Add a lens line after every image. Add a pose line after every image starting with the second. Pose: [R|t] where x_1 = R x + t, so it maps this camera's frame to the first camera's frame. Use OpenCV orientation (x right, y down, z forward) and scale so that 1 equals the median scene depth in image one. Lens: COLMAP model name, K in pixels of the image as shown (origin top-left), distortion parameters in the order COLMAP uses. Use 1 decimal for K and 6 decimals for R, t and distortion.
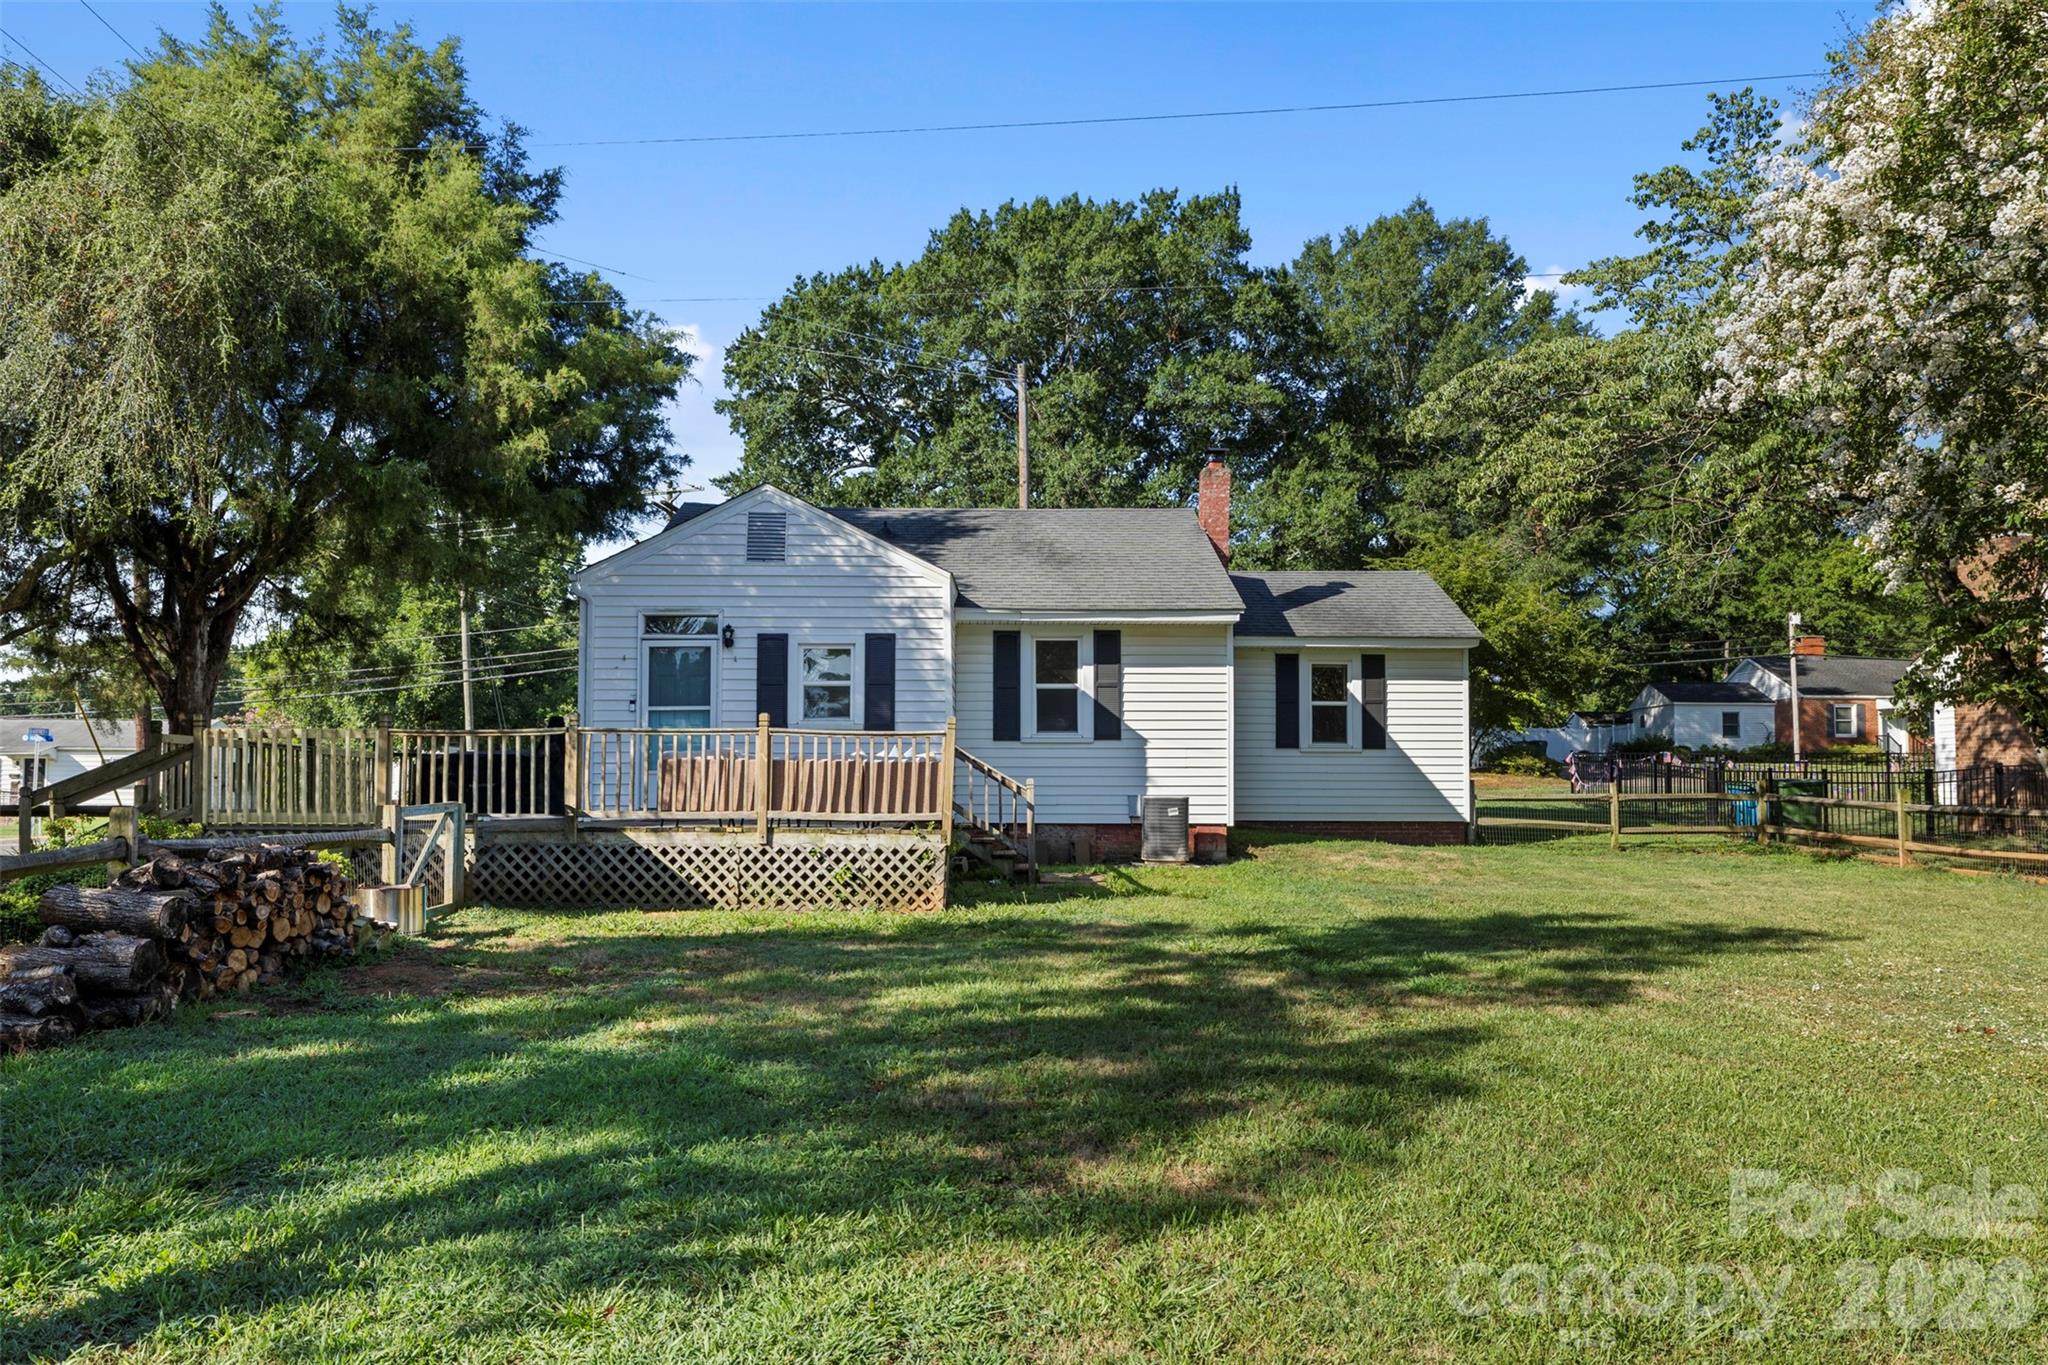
lens RADIAL K [[1339.5, 0, 1027.5], [0, 1339.5, 733.1], [0, 0, 1]] dist [-0.007012, -0.000039]
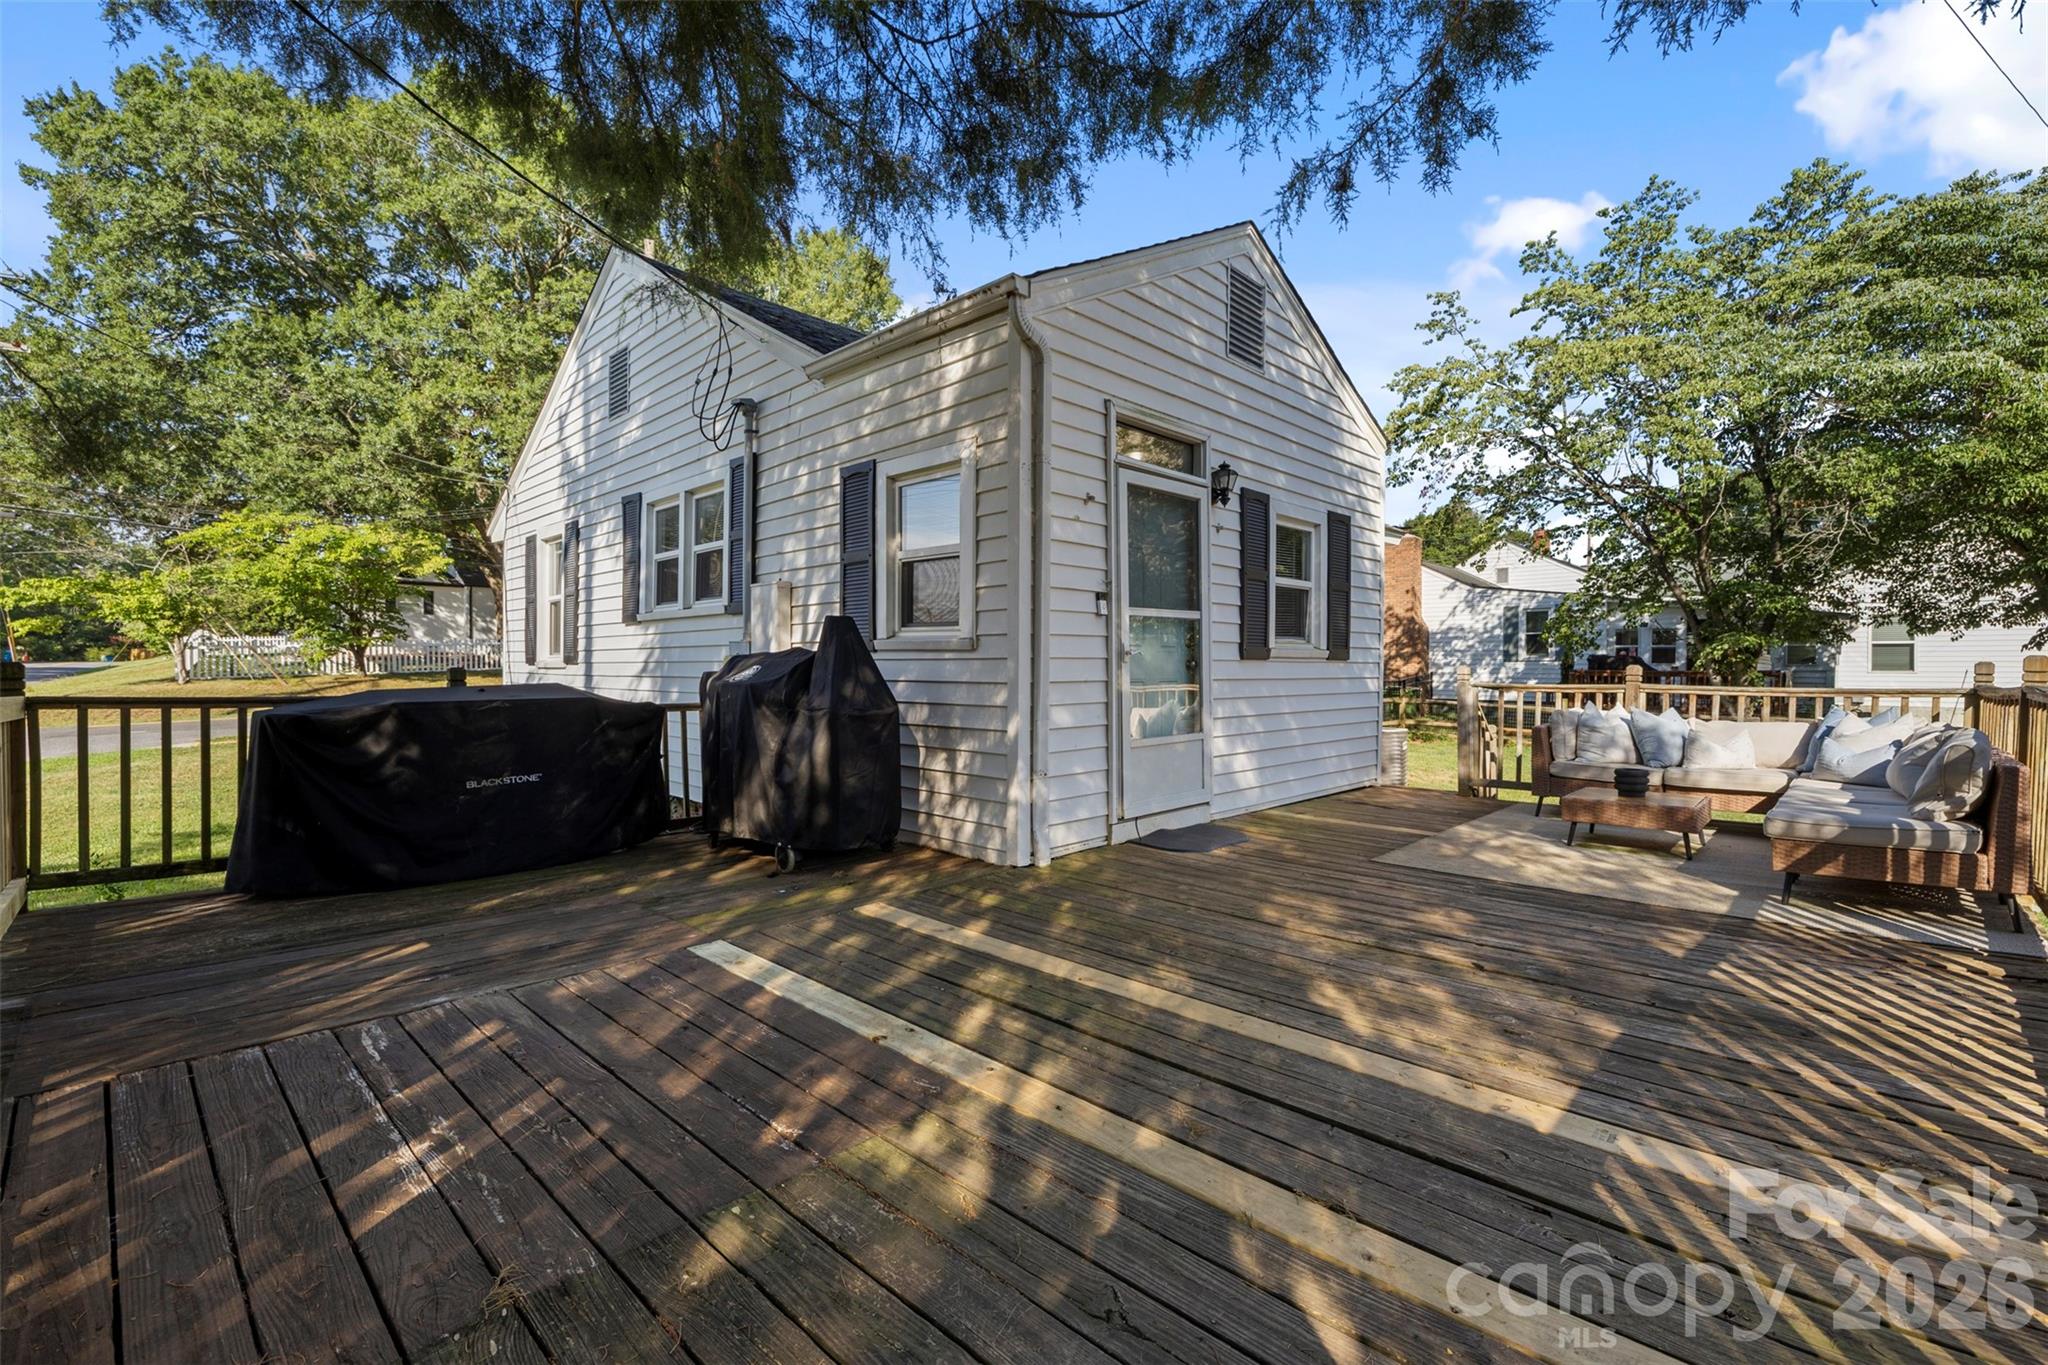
lens RADIAL K [[865.9, 0, 1024.0], [0, 865.9, 671.9], [0, 0, 1]] dist [0.003819, 0.000427]
pose [[0.724701, -0.005104, 0.689044, -0.515562], [-0.030704, 0.998740, 0.039690, -0.007646], [-0.688379, -0.049920, 0.723632, 0.785155]]
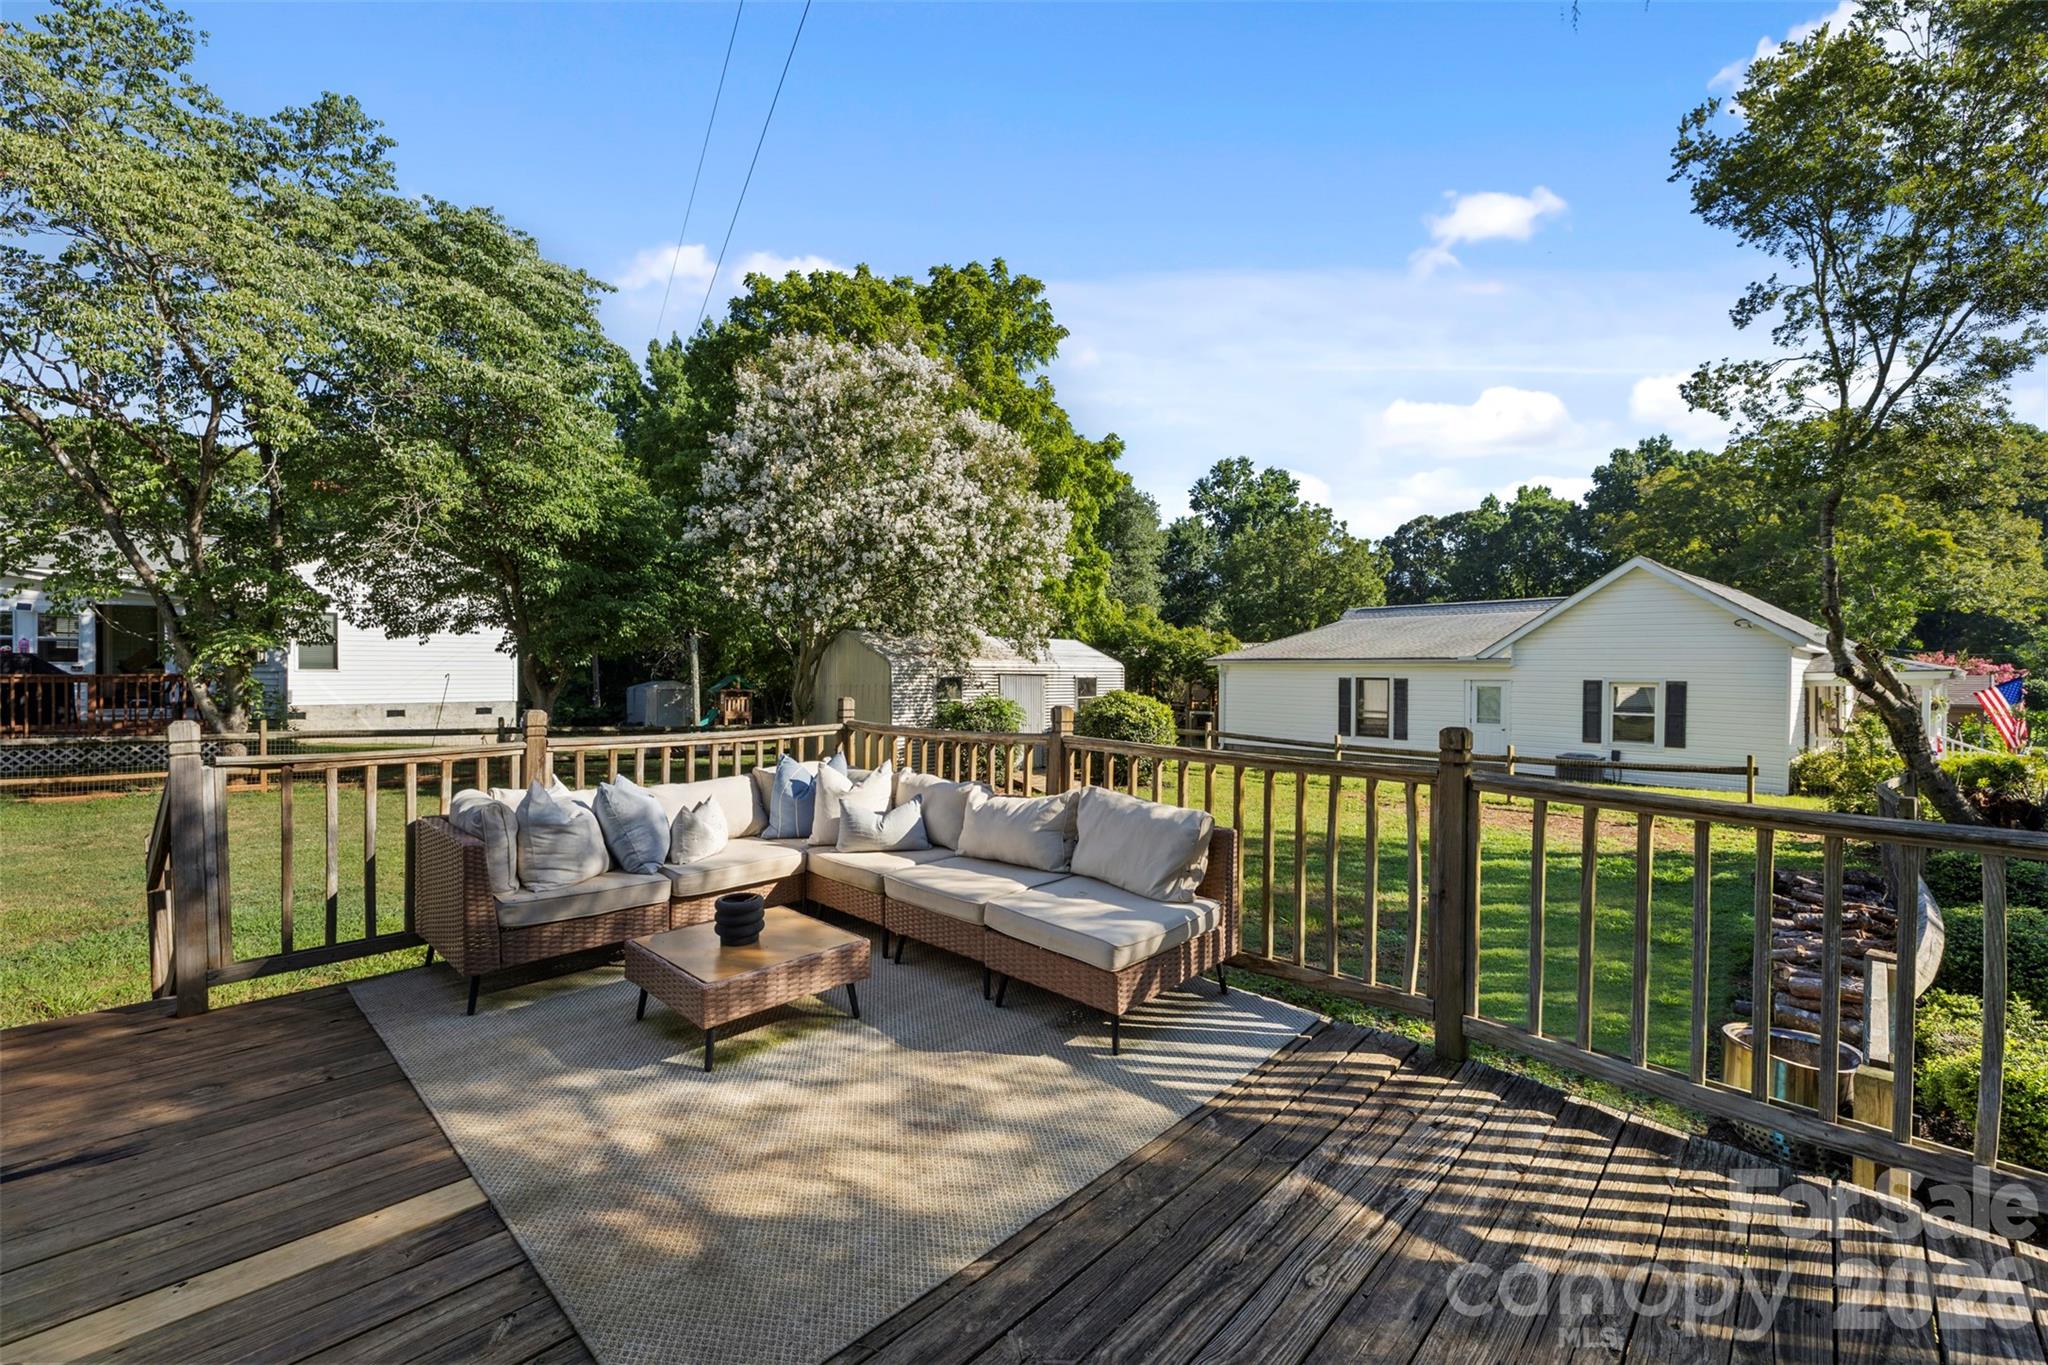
lens RADIAL K [[858.6, 0, 1028.8], [0, 858.6, 678.4], [0, 0, 1]] dist [0.001662, 0.000449]
pose [[-0.683536, -0.021351, 0.729605, -0.307775], [-0.041247, 0.999105, -0.009405, -0.016843], [-0.728751, -0.036523, -0.683804, 0.956795]]
